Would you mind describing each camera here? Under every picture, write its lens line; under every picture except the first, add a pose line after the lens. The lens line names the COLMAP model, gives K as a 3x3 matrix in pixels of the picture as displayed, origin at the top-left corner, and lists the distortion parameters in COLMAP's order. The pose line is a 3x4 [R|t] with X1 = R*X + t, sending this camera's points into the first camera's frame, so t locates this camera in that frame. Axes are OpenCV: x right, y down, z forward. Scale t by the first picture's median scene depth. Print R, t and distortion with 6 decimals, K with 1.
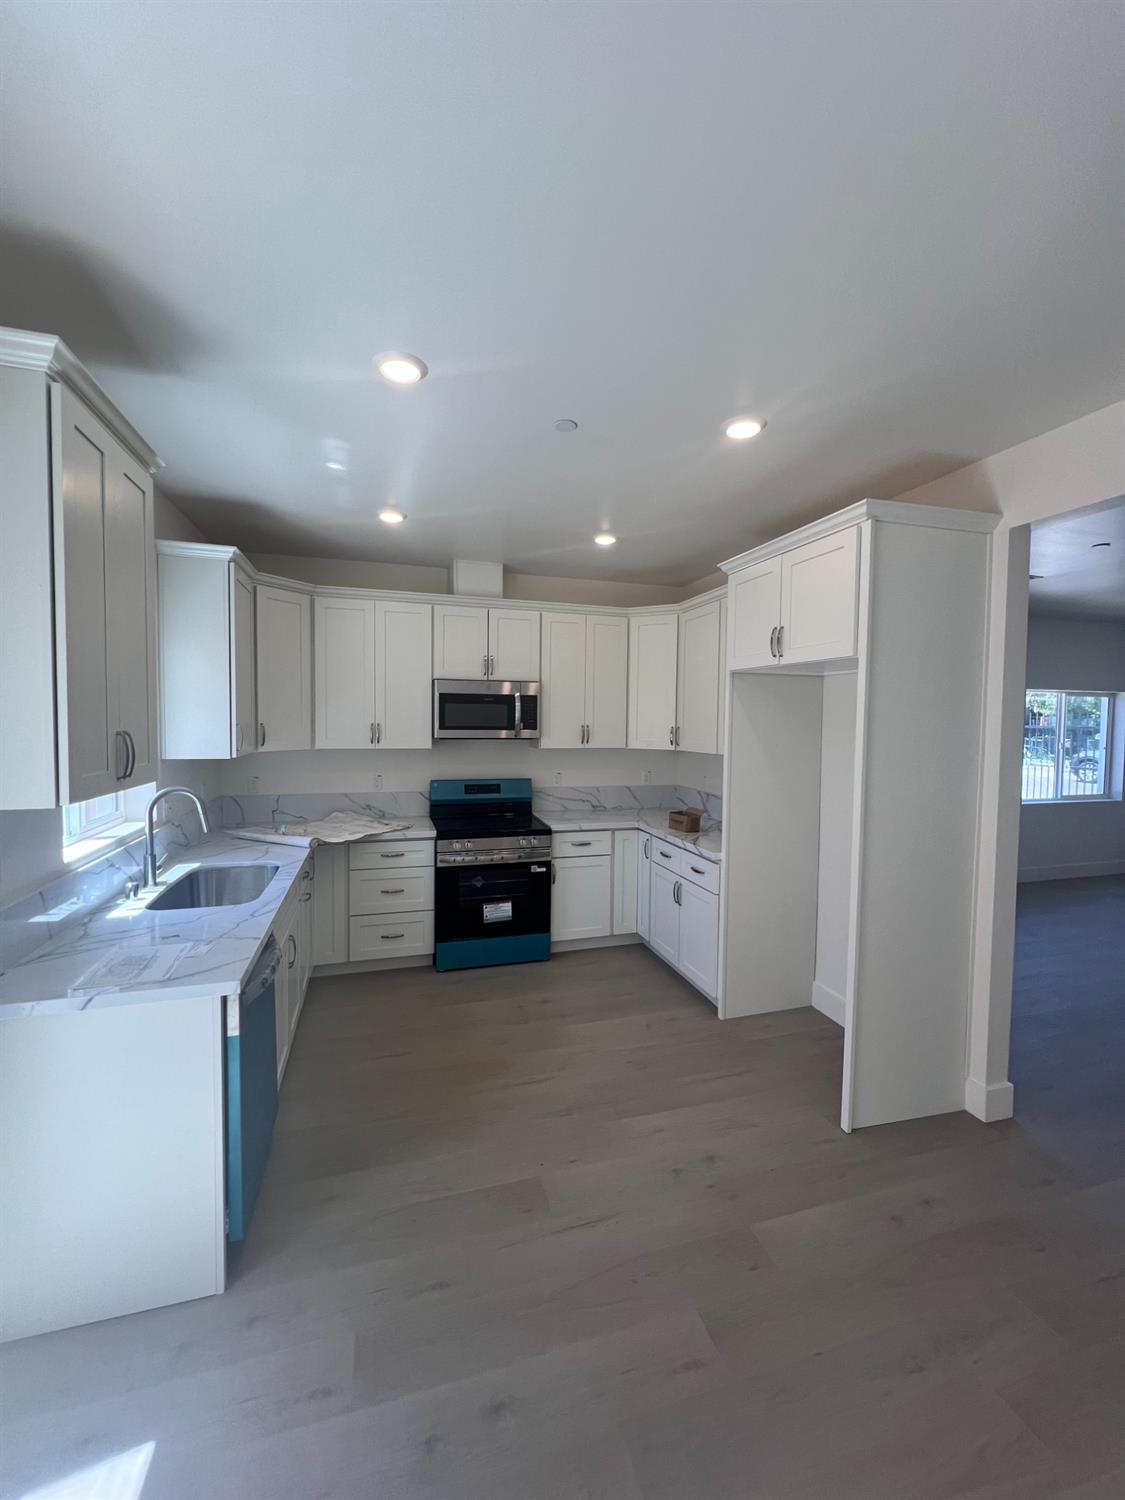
lens RADIAL K [[602.6, 0, 563.5], [0, 602.6, 747.1], [0, 0, 1]] dist [-0.000269, -0.000354]
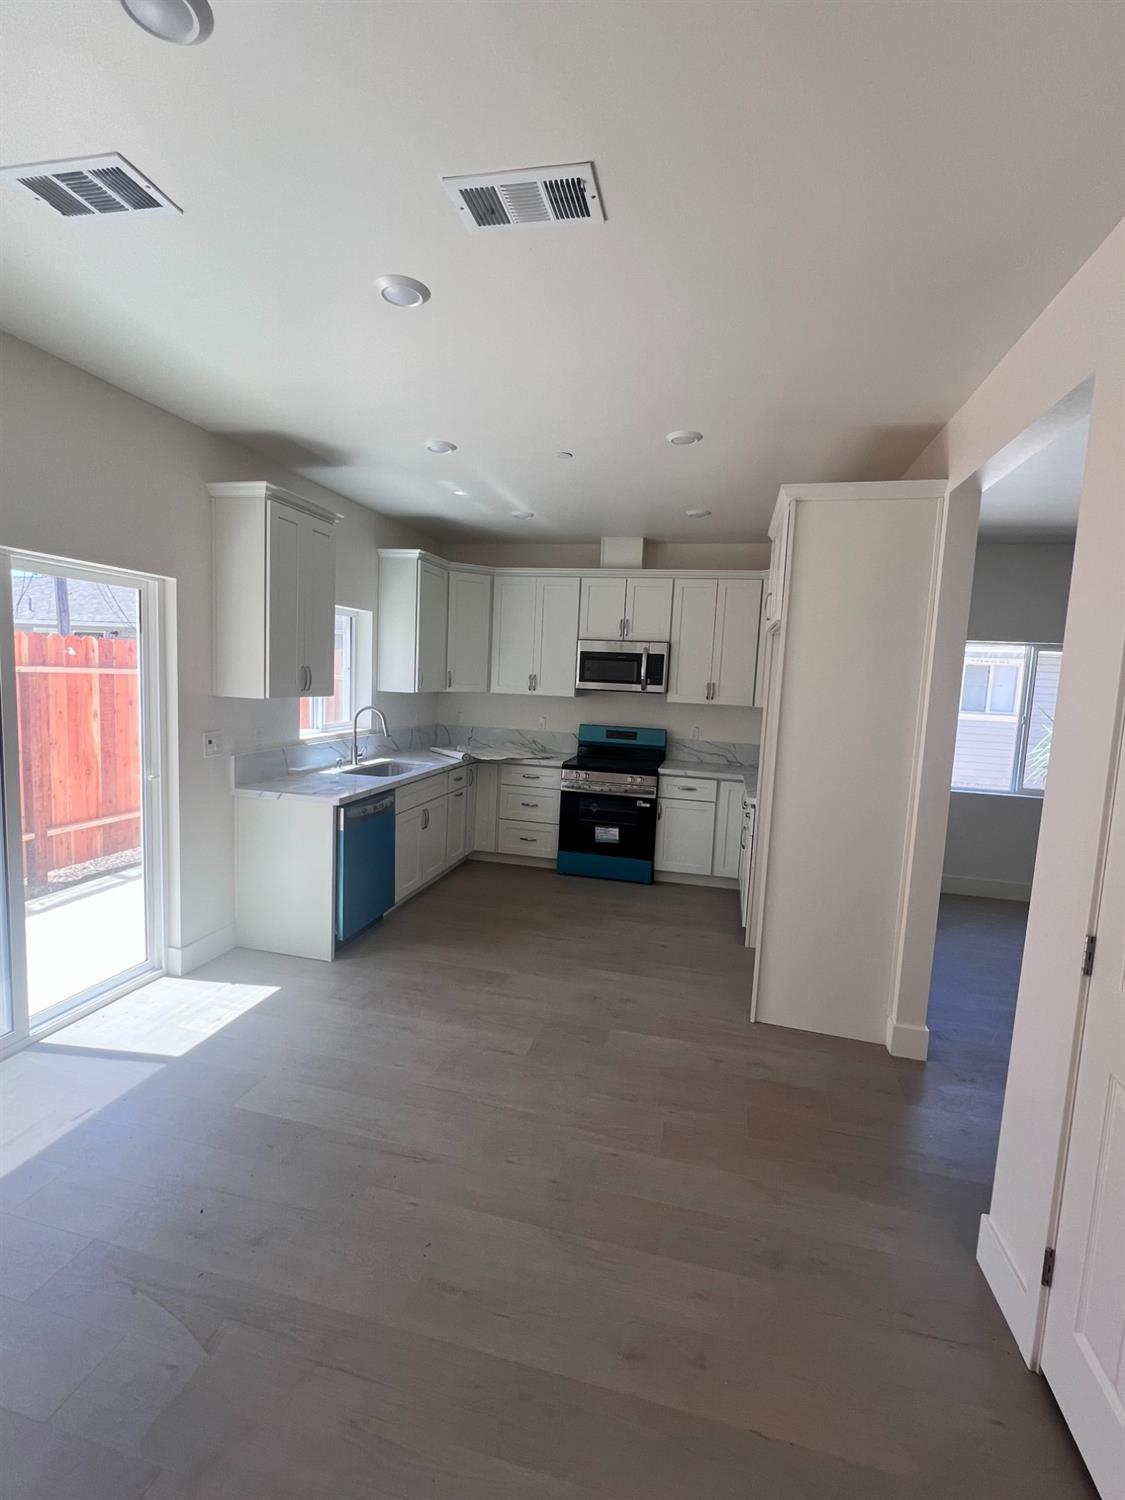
lens RADIAL K [[672.2, 0, 562.5], [0, 672.2, 750.0], [0, 0, 1]] dist [0.000108, -0.000001]
pose [[0.863929, 0.084359, -0.496498, 0.551499], [-0.059172, 0.996045, 0.066275, 0.025482], [0.500125, -0.027878, 0.865504, -0.238711]]
